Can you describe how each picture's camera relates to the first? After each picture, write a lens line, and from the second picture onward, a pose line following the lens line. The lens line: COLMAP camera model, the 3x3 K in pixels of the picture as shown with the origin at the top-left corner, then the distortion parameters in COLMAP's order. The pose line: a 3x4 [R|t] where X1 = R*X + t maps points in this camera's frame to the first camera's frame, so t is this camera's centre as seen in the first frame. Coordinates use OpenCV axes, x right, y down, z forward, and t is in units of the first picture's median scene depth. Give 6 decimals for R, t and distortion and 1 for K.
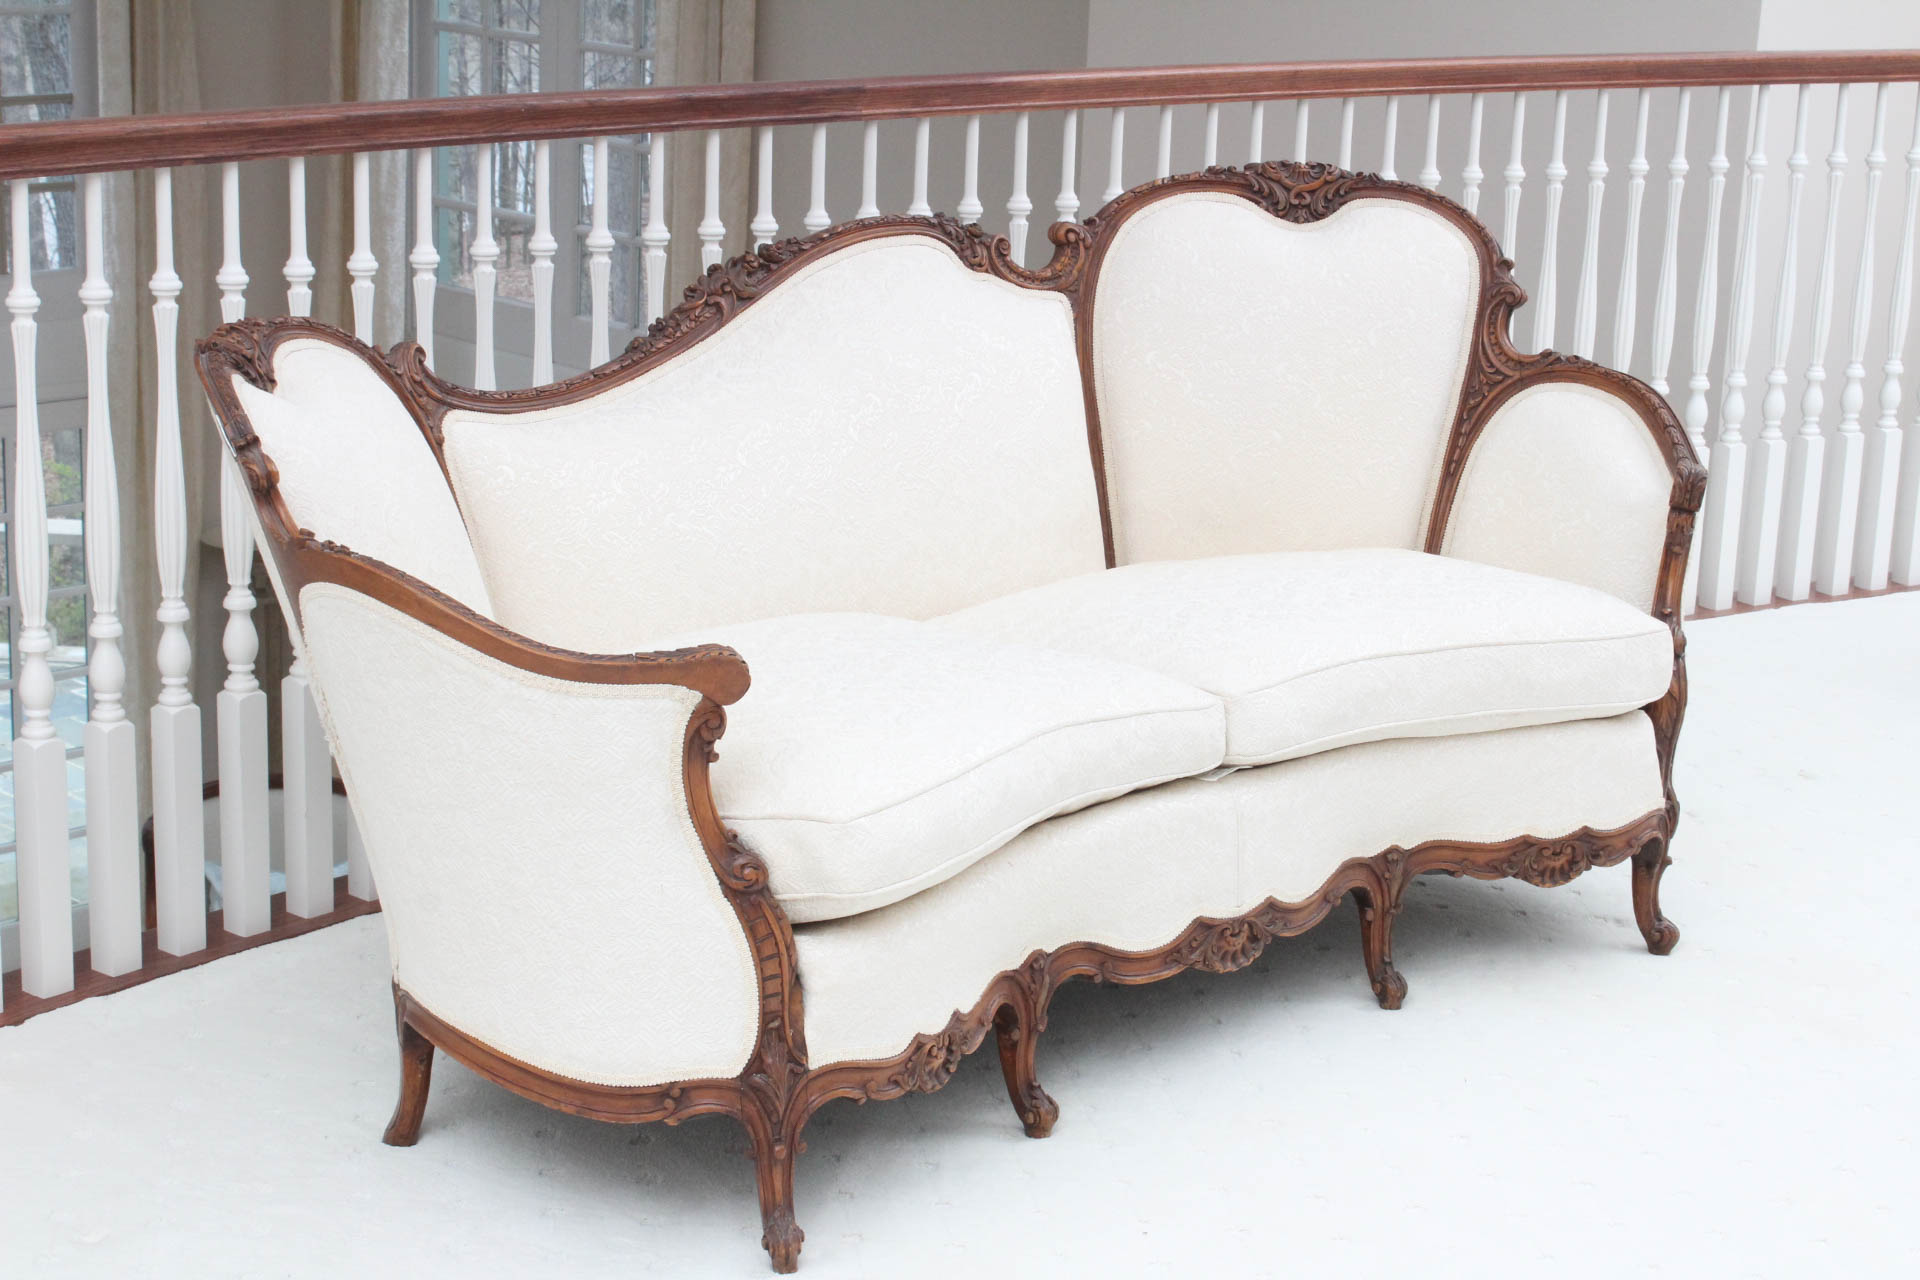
lens RADIAL K [[3325.6, 0, 960.0], [0, 3325.6, 640.0], [0, 0, 1]] dist [-0.035771, 0.003826]
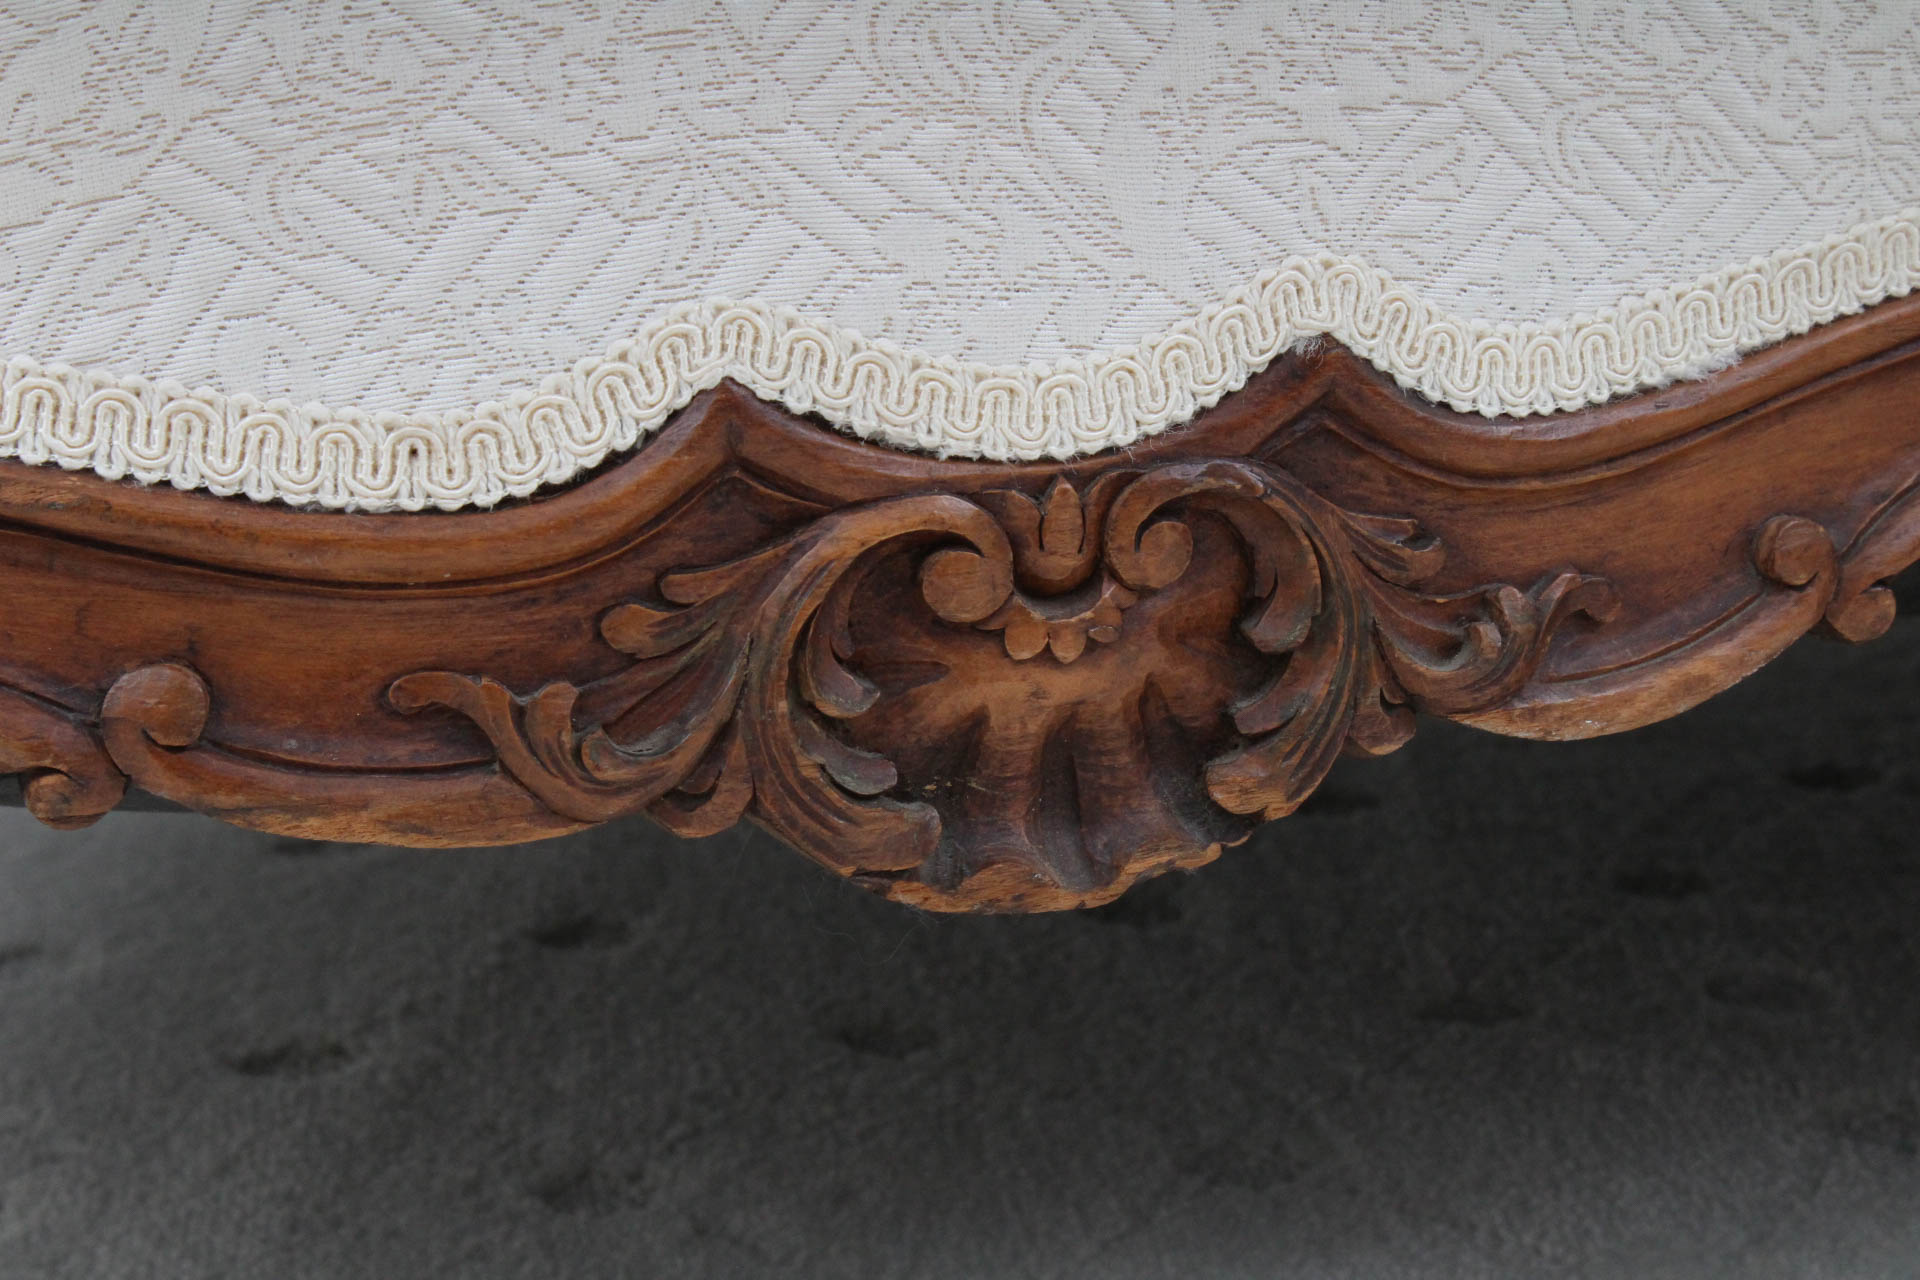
lens RADIAL K [[4458.2, 0, 960.0], [0, 4458.2, 640.0], [0, 0, 1]] dist [0.055776, 0.396936]
pose [[0.755597, 0.099535, -0.647430, 0.087765], [-0.107076, 0.993861, 0.027829, 0.101500], [0.646226, 0.048297, 0.761617, 0.728359]]
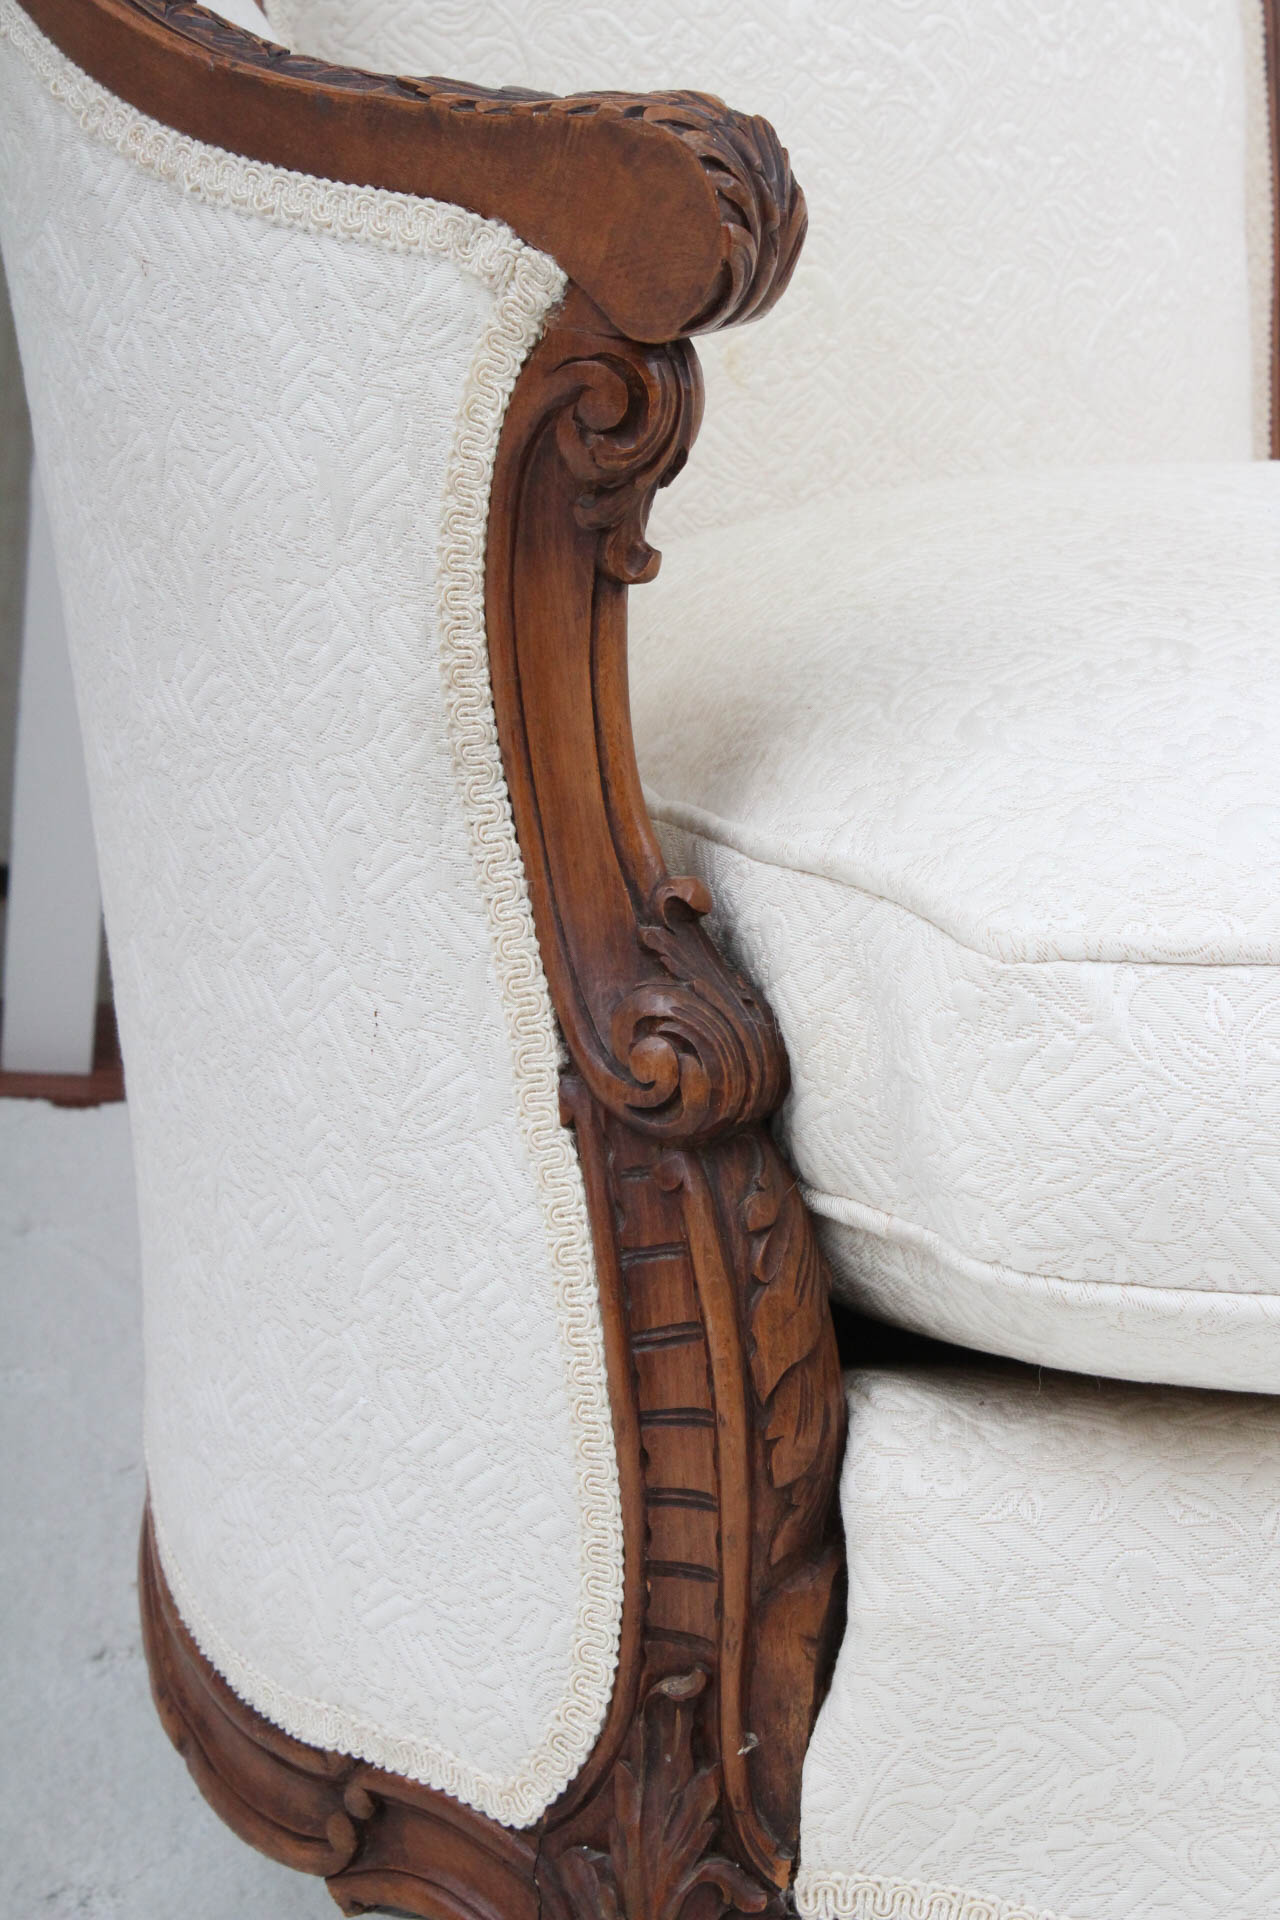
lens RADIAL K [[4458.2, 0, 640.0], [0, 4458.2, 960.0], [0, 0, 1]] dist [0.055776, 0.396936]
pose [[0.717089, 0.246072, -0.652098, 0.118411], [-0.241643, 0.965348, 0.098552, 0.024343], [0.653752, 0.086904, 0.751702, 0.592462]]
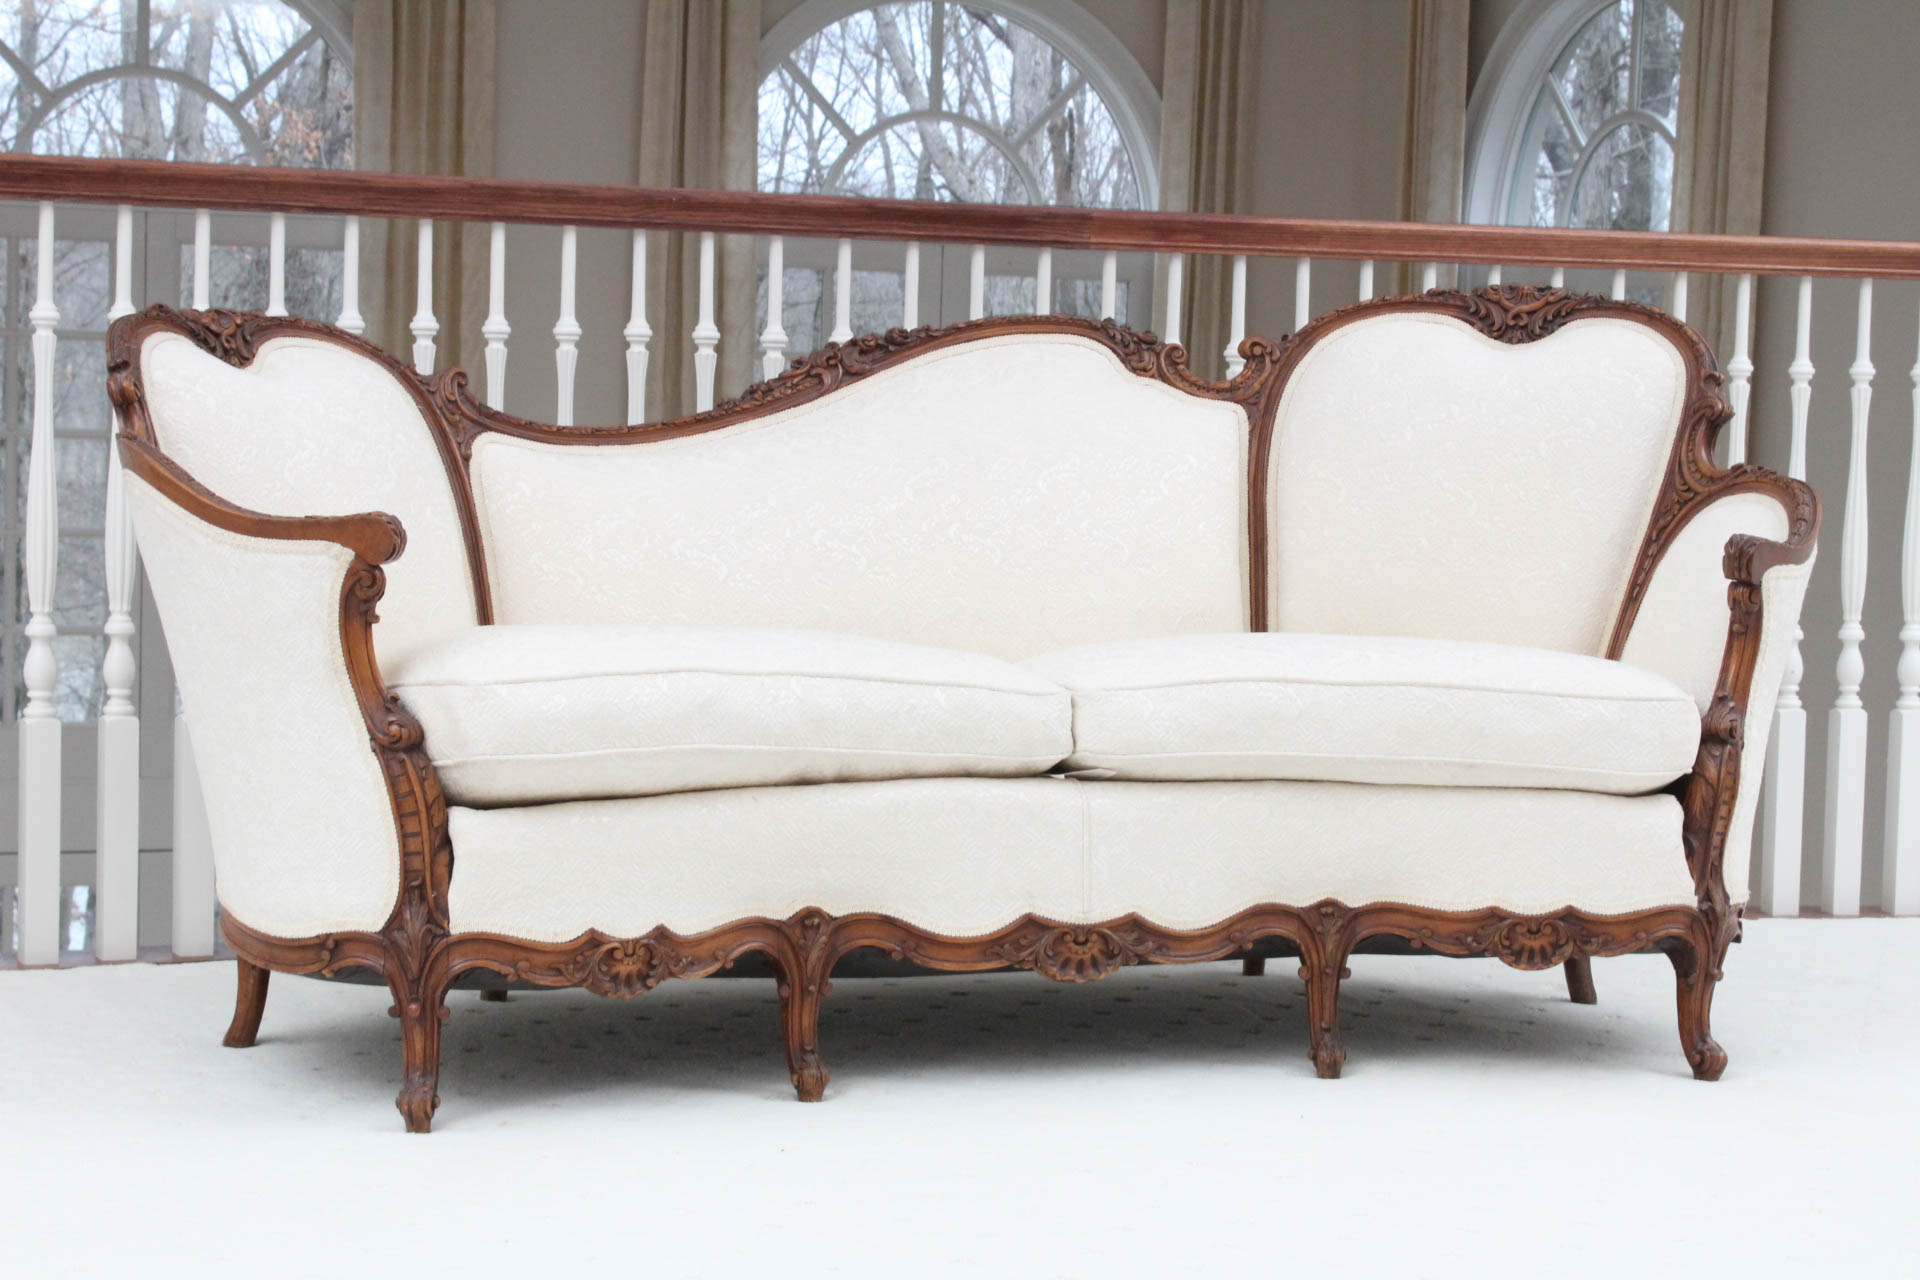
lens RADIAL K [[3683.0, 0, 960.0], [0, 3683.0, 640.0], [0, 0, 1]] dist [0.007773, -0.019346]
pose [[0.907036, 0.020432, -0.420558, 0.467723], [-0.100967, 0.980234, -0.170137, 0.176448], [0.408769, 0.196783, 0.891170, 0.018731]]
